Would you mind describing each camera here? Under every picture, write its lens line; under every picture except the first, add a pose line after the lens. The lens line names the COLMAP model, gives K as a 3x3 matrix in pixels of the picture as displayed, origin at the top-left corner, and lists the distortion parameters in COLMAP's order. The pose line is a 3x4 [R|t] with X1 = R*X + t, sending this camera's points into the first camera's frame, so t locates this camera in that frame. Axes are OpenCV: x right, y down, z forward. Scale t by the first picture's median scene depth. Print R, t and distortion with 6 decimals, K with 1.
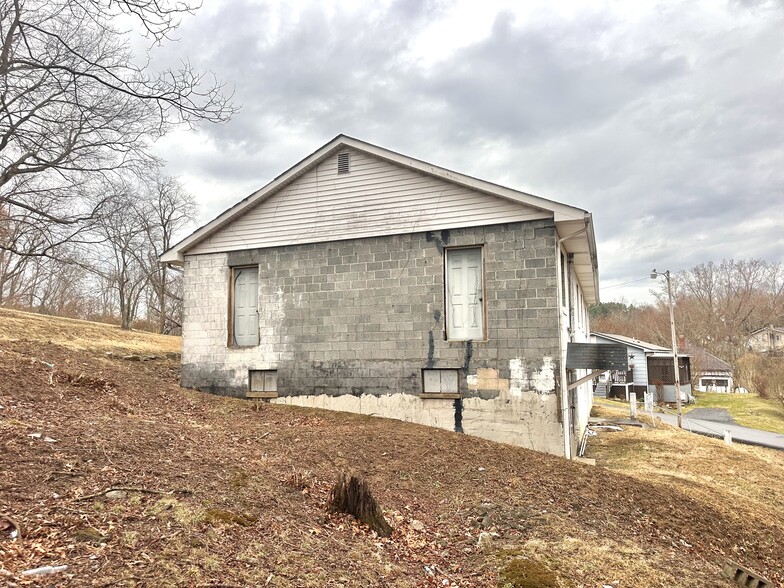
lens RADIAL K [[607.4, 0, 377.5], [0, 607.4, 290.0], [0, 0, 1]] dist [0.082651, -0.089357]
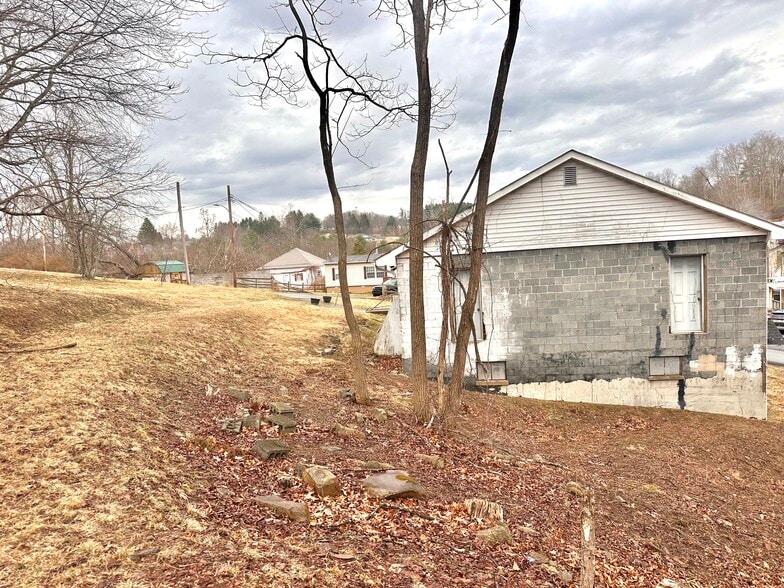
lens RADIAL K [[558.7, 0, 389.4], [0, 558.7, 294.9], [0, 0, 1]] dist [0.047957, -0.043993]
pose [[0.958283, -0.071727, 0.276674, -0.679982], [0.018189, 0.981342, 0.191410, -0.202902], [-0.285241, -0.178393, 0.941708, 0.099249]]
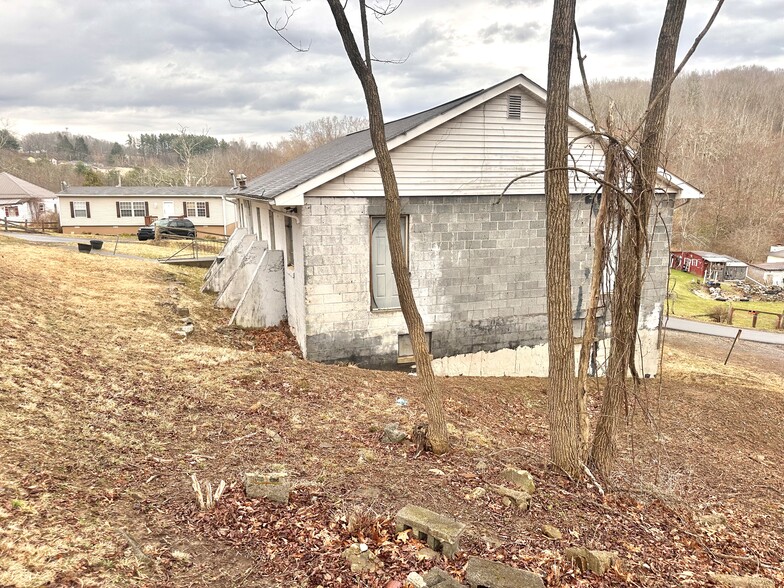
lens RADIAL K [[557.5, 0, 380.2], [0, 557.5, 297.9], [0, 0, 1]] dist [0.073129, -0.080772]
pose [[0.734844, -0.124304, 0.666748, -0.815422], [-0.088919, 0.956919, 0.276403, -0.153955], [-0.672382, -0.262400, 0.692134, 0.491100]]
